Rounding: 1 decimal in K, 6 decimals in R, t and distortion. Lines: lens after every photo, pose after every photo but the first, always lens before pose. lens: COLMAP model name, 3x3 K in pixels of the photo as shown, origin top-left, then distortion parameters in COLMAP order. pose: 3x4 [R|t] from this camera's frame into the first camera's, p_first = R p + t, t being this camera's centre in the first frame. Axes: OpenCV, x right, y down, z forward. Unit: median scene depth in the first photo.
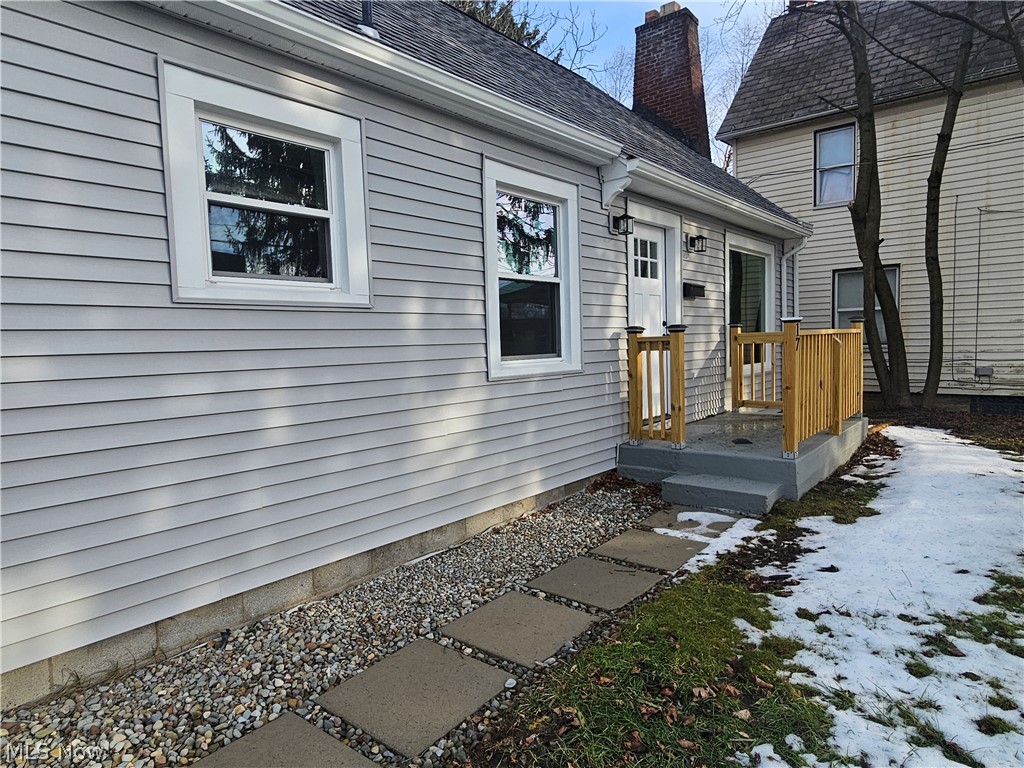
lens RADIAL K [[618.9, 0, 506.2], [0, 618.9, 382.3], [0, 0, 1]] dist [0.005420, -0.008901]
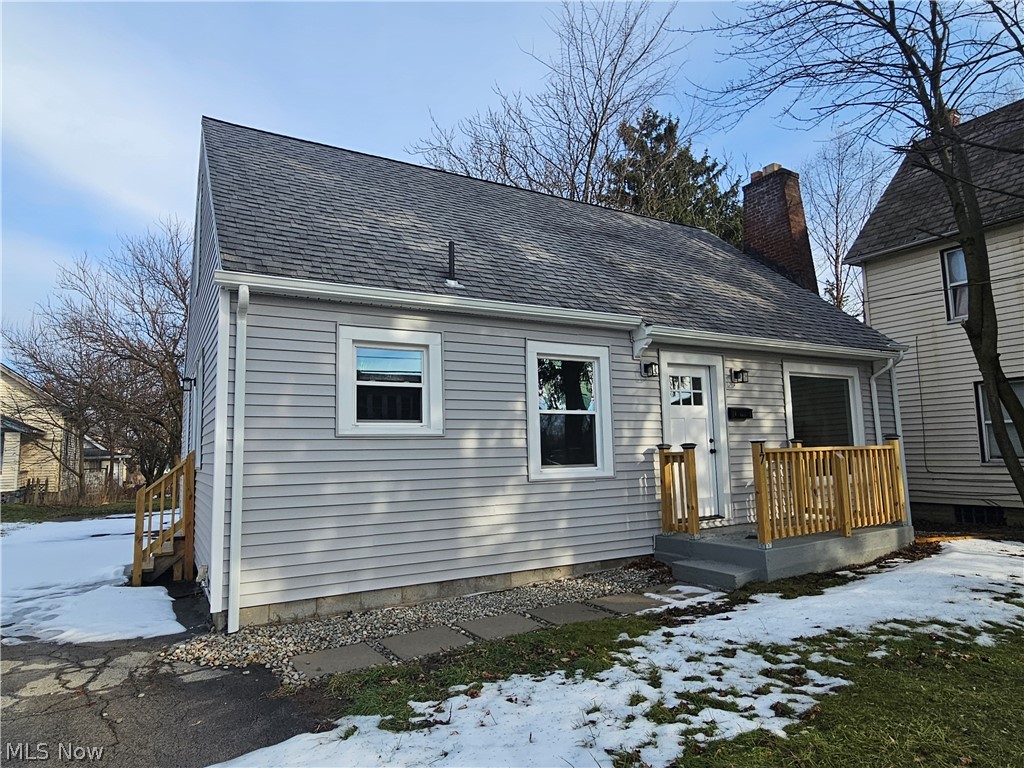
lens RADIAL K [[618.9, 0, 505.3], [0, 618.9, 381.8], [0, 0, 1]] dist [0.005420, -0.008901]
pose [[0.939838, -0.033064, -0.340018, 0.423082], [-0.026662, 0.985170, -0.169498, 0.014770], [0.340580, 0.168366, 0.925018, -0.449999]]
